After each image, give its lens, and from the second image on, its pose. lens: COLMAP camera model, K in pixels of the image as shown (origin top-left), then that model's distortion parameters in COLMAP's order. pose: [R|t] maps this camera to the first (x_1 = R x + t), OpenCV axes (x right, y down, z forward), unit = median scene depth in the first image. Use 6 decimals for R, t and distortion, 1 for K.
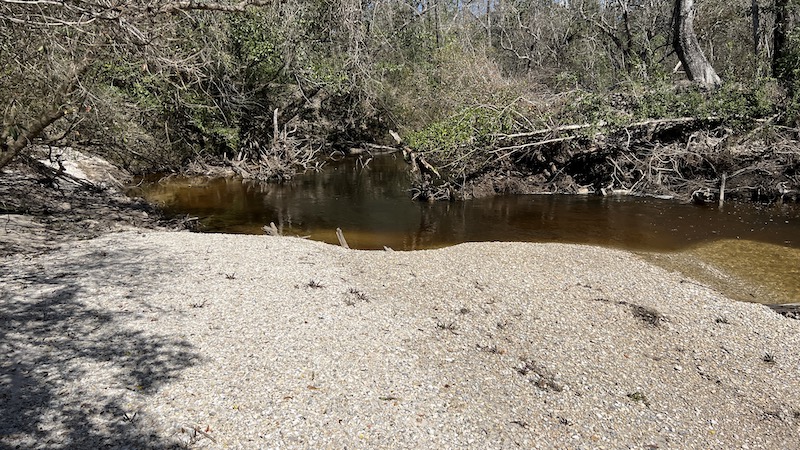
lens RADIAL K [[585.4, 0, 400.0], [0, 585.4, 225.0], [0, 0, 1]] dist [0.036985, -0.053302]
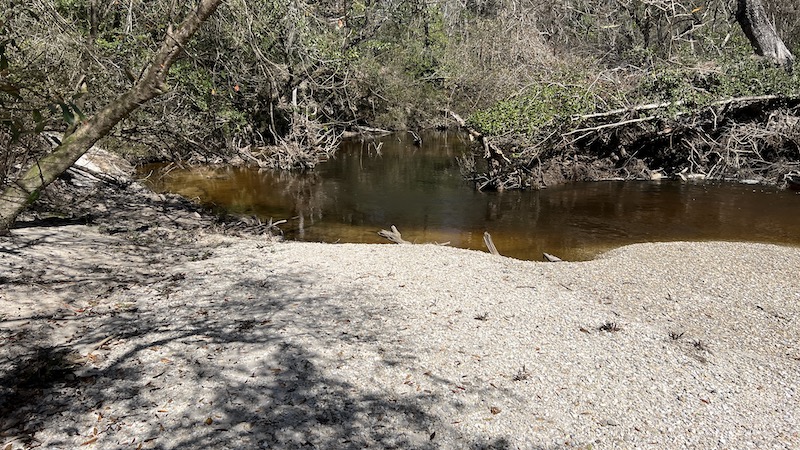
lens RADIAL K [[585.4, 0, 400.0], [0, 585.4, 225.0], [0, 0, 1]] dist [0.036985, -0.053302]
pose [[0.996486, -0.024654, 0.080052, -0.167498], [0.022184, 0.999254, 0.031601, -0.019272], [-0.080772, -0.029715, 0.996290, 0.110689]]
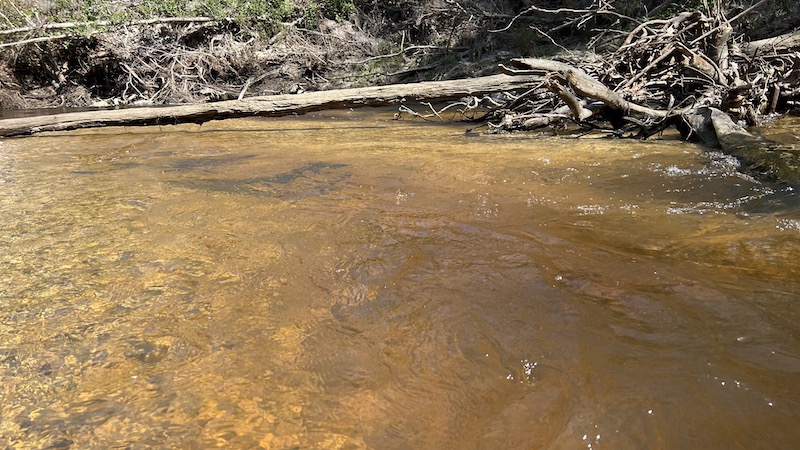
lens RADIAL K [[585.4, 0, 400.0], [0, 585.4, 225.0], [0, 0, 1]] dist [0.036985, -0.053302]
pose [[0.911672, -0.109860, 0.395961, 0.357656], [0.090466, 0.993617, 0.067389, 0.102858], [-0.400837, -0.025616, 0.915791, 0.024496]]
